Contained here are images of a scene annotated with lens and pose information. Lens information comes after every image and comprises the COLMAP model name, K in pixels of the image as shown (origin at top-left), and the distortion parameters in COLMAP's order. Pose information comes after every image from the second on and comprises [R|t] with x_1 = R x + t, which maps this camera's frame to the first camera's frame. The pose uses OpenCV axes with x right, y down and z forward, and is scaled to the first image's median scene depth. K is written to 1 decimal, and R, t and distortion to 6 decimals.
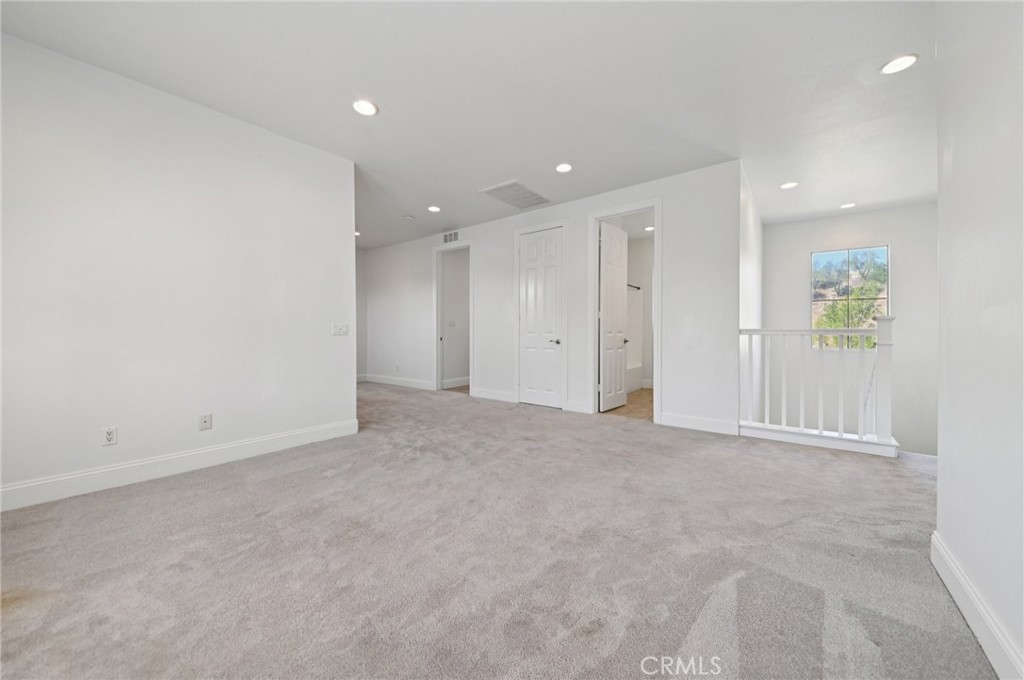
lens RADIAL K [[364.9, 0, 522.1], [0, 364.9, 330.7], [0, 0, 1]] dist [0.024623, -0.000032]
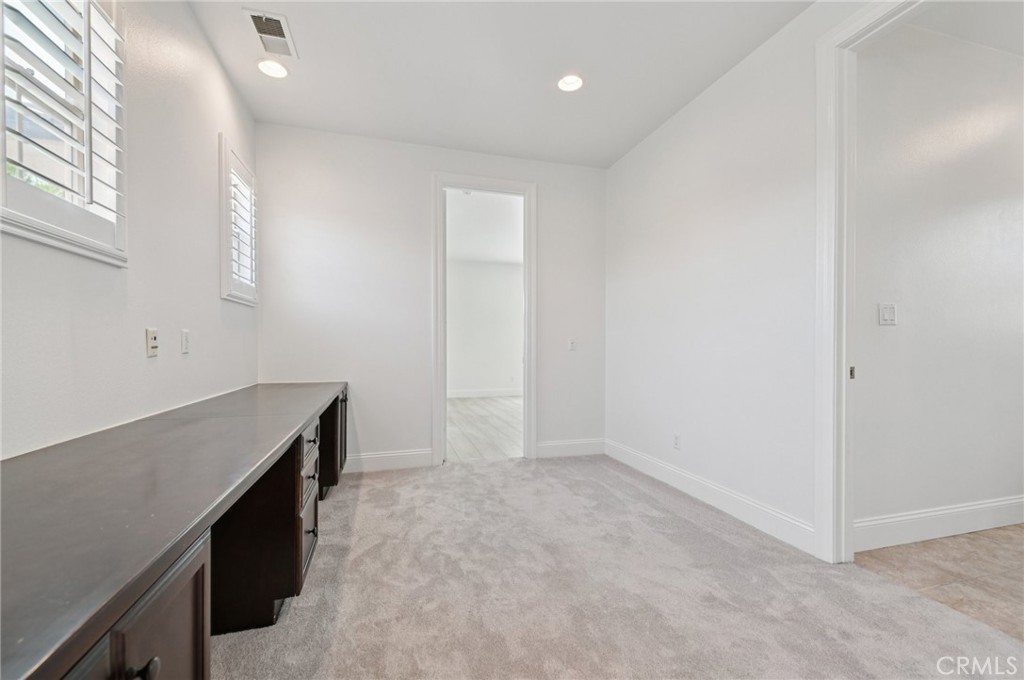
lens RADIAL K [[431.5, 0, 507.7], [0, 431.5, 333.8], [0, 0, 1]] dist [0.088467, -0.000190]
pose [[0.795758, -0.012386, -0.605487, -0.385355], [-0.000380, 0.999780, -0.020952, 0.000847], [0.605614, 0.016903, 0.795579, 1.036056]]
